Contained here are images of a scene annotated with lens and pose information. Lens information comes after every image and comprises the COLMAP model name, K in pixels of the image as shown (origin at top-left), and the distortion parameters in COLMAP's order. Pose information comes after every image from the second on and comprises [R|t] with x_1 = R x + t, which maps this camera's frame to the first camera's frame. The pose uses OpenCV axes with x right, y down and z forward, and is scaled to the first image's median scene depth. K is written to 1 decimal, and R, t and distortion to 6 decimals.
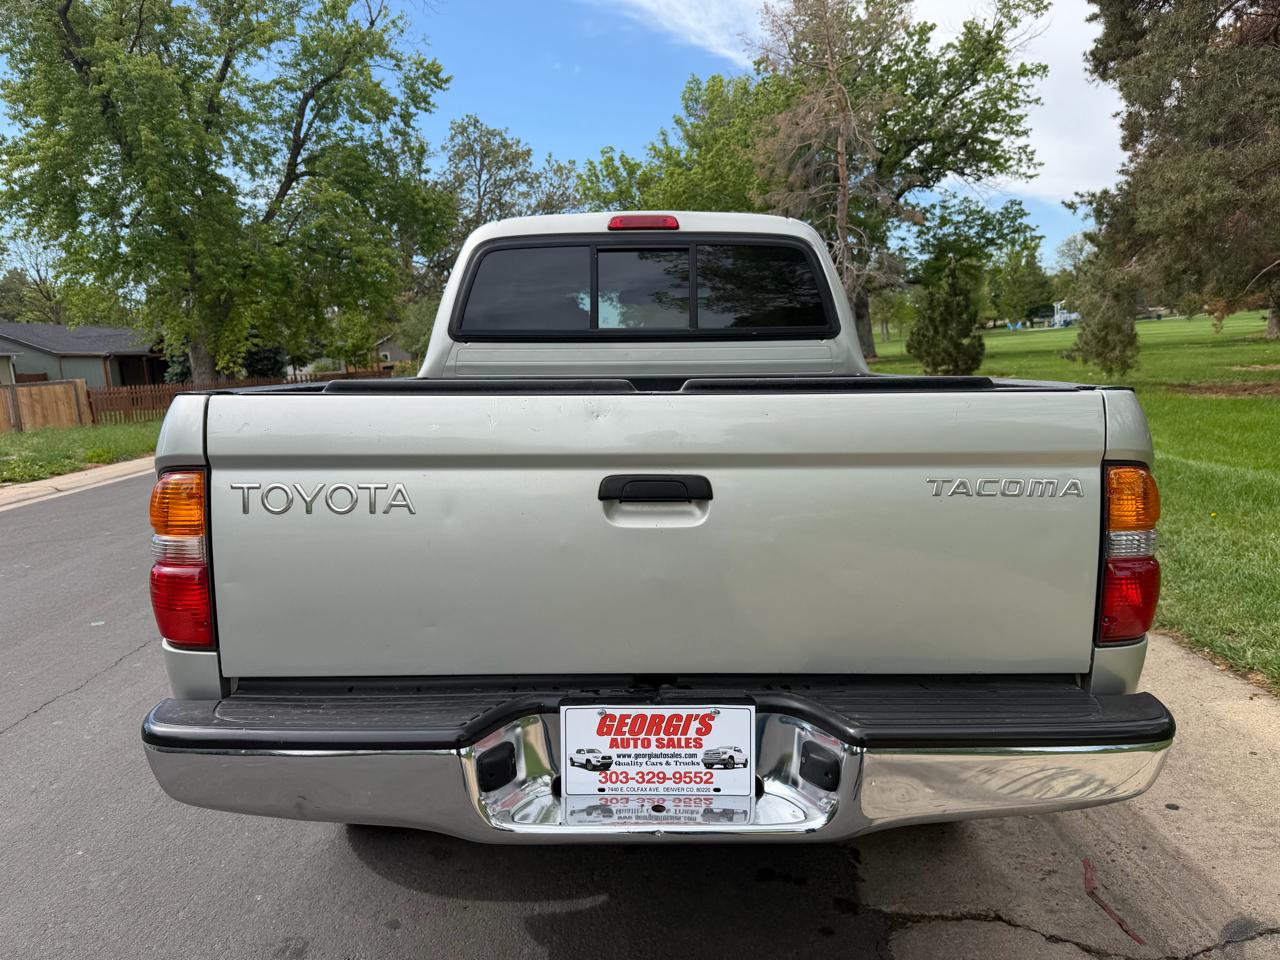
lens RADIAL K [[909.7, 0, 633.8], [0, 909.7, 480.1], [0, 0, 1]] dist [0.020243, -0.024595]
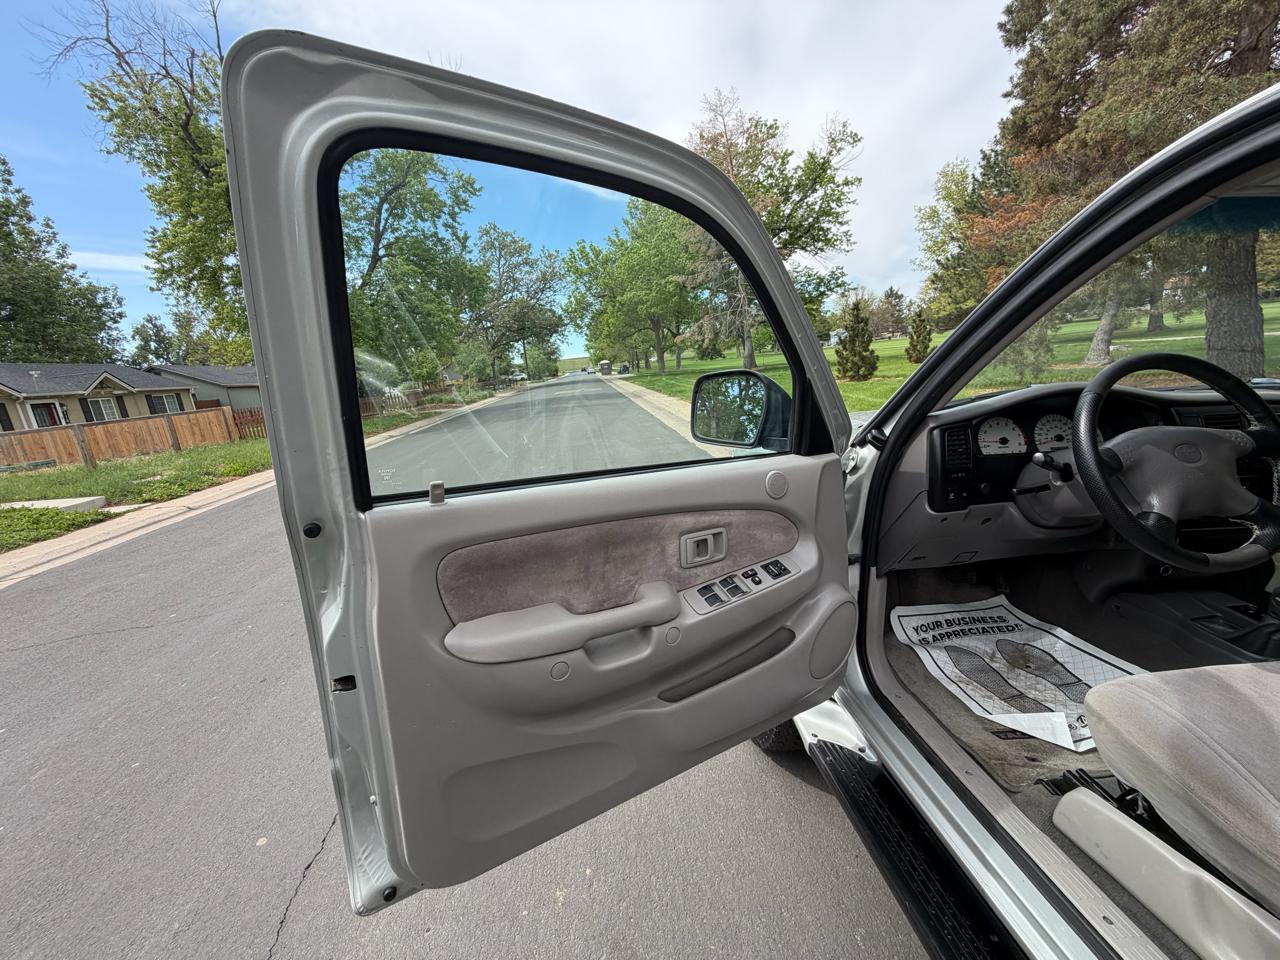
lens RADIAL K [[510.3, 0, 634.8], [0, 510.3, 480.1], [0, 0, 1]] dist [0.000474, 0.000197]
pose [[0.995594, -0.054252, 0.076476, -0.039790], [0.048255, 0.995769, 0.078200, -0.019335], [-0.080395, -0.074165, 0.994000, 0.114287]]
